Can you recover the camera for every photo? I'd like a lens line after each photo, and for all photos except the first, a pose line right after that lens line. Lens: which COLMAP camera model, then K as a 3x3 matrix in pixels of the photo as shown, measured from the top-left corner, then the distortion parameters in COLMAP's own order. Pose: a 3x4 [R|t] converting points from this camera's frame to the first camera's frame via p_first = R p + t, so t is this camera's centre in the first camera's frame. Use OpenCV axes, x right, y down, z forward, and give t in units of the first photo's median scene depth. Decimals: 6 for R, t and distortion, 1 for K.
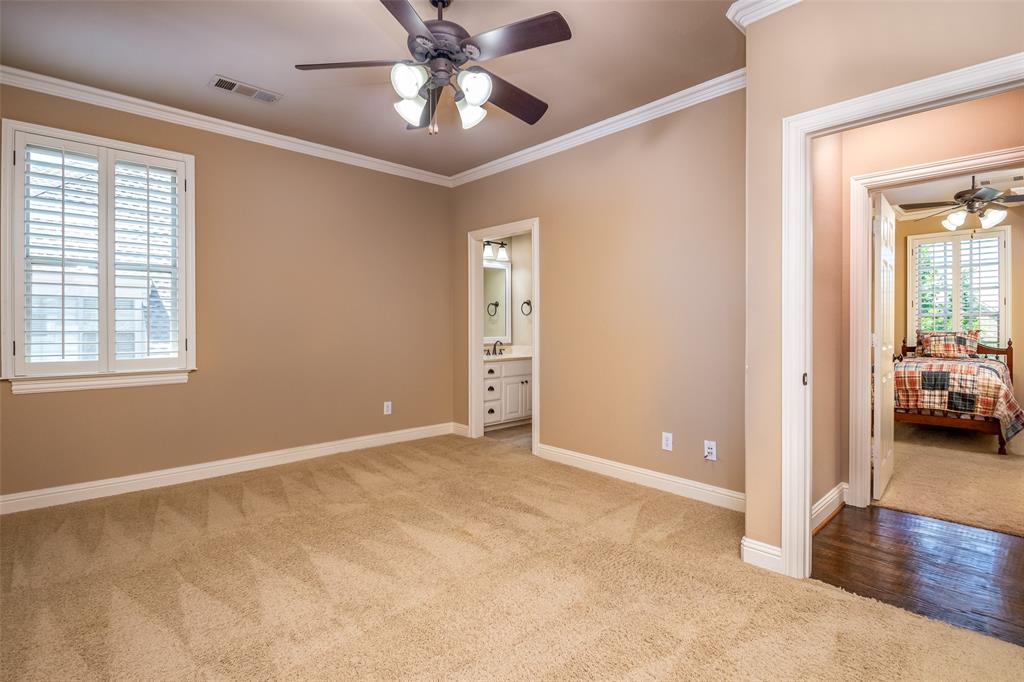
lens RADIAL K [[492.1, 0, 518.0], [0, 492.1, 336.8], [0, 0, 1]] dist [-0.013699, -0.003030]
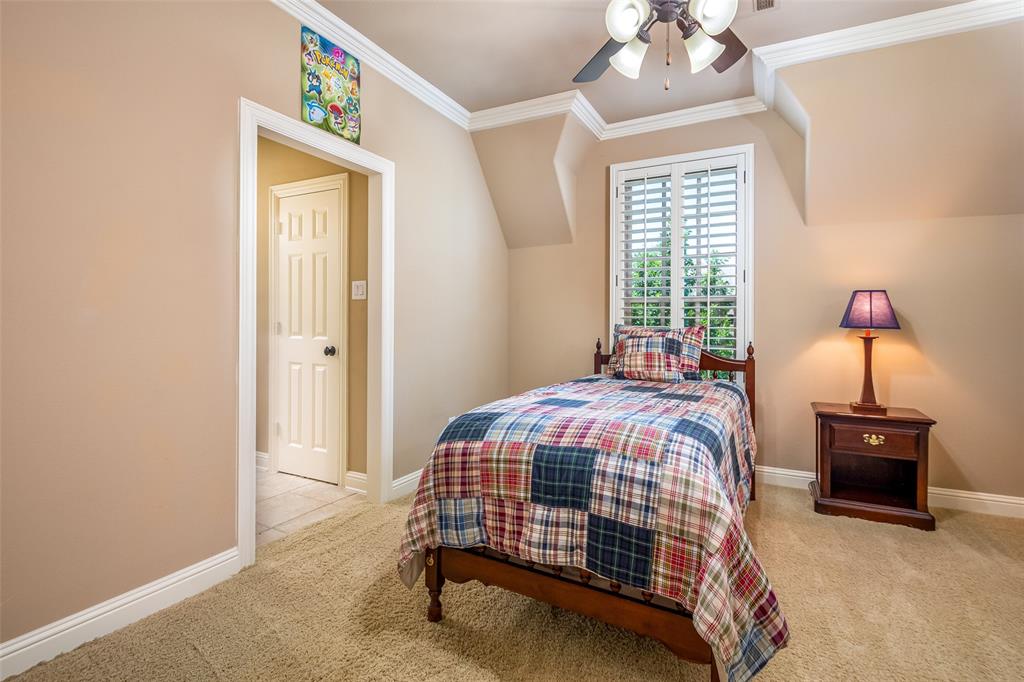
lens RADIAL K [[492.1, 0, 505.5], [0, 492.1, 332.6], [0, 0, 1]] dist [-0.013699, -0.003030]
pose [[0.949872, -0.001725, 0.312635, 0.715028], [0.000786, 0.999995, 0.003130, -0.010072], [-0.312639, -0.002727, 0.949868, 0.690386]]
